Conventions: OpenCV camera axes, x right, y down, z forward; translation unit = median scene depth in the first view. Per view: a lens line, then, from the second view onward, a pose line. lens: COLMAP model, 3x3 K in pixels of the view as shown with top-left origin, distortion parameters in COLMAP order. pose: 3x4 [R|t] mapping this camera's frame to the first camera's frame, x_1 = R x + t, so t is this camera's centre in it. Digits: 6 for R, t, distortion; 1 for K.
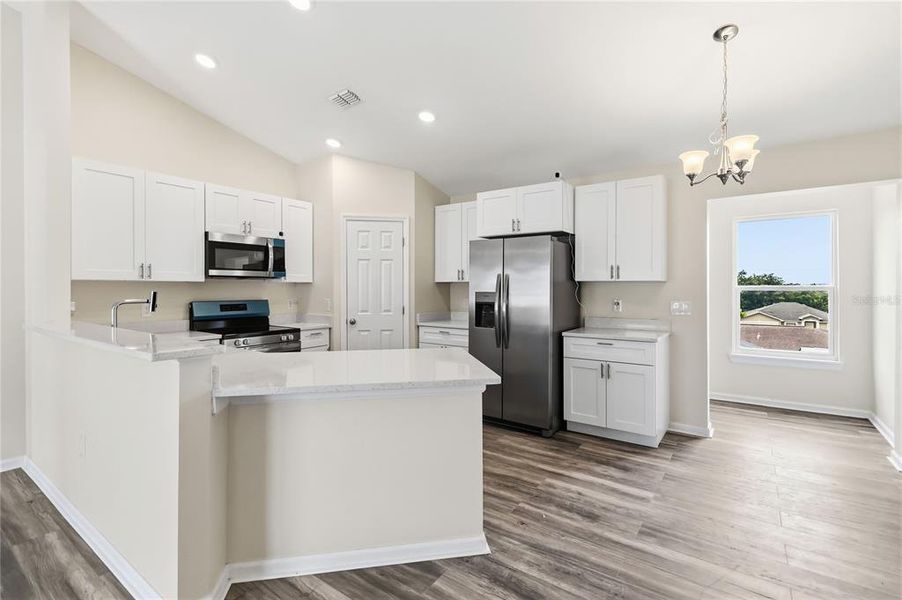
lens RADIAL K [[414.8, 0, 458.4], [0, 414.8, 289.7], [0, 0, 1]] dist [-0.000960, -0.000149]
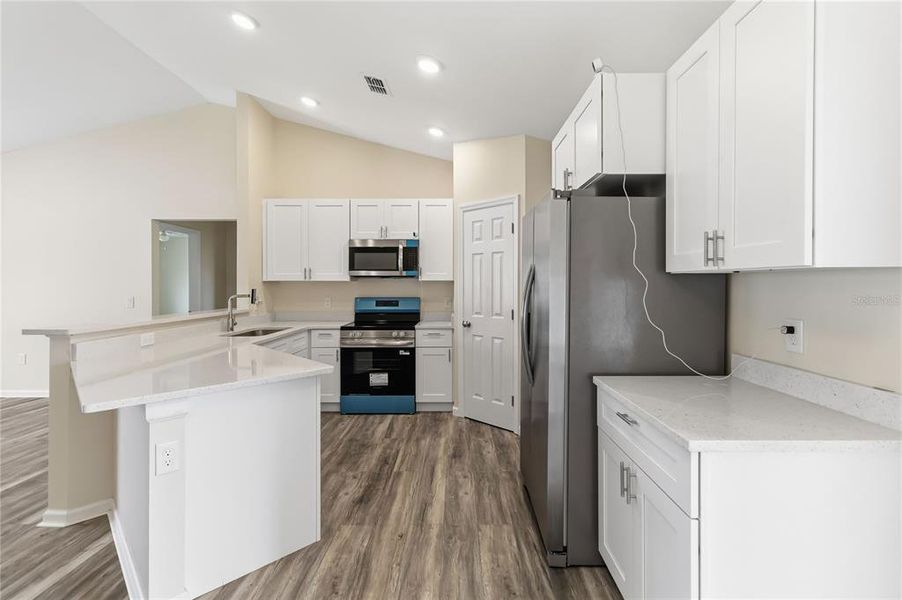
lens RADIAL K [[414.8, 0, 458.4], [0, 414.8, 289.7], [0, 0, 1]] dist [-0.000960, -0.000149]
pose [[0.570358, 0.008390, -0.821354, 0.509141], [-0.004636, 0.999965, 0.006996, -0.003651], [0.821383, -0.000182, 0.570377, 0.518945]]
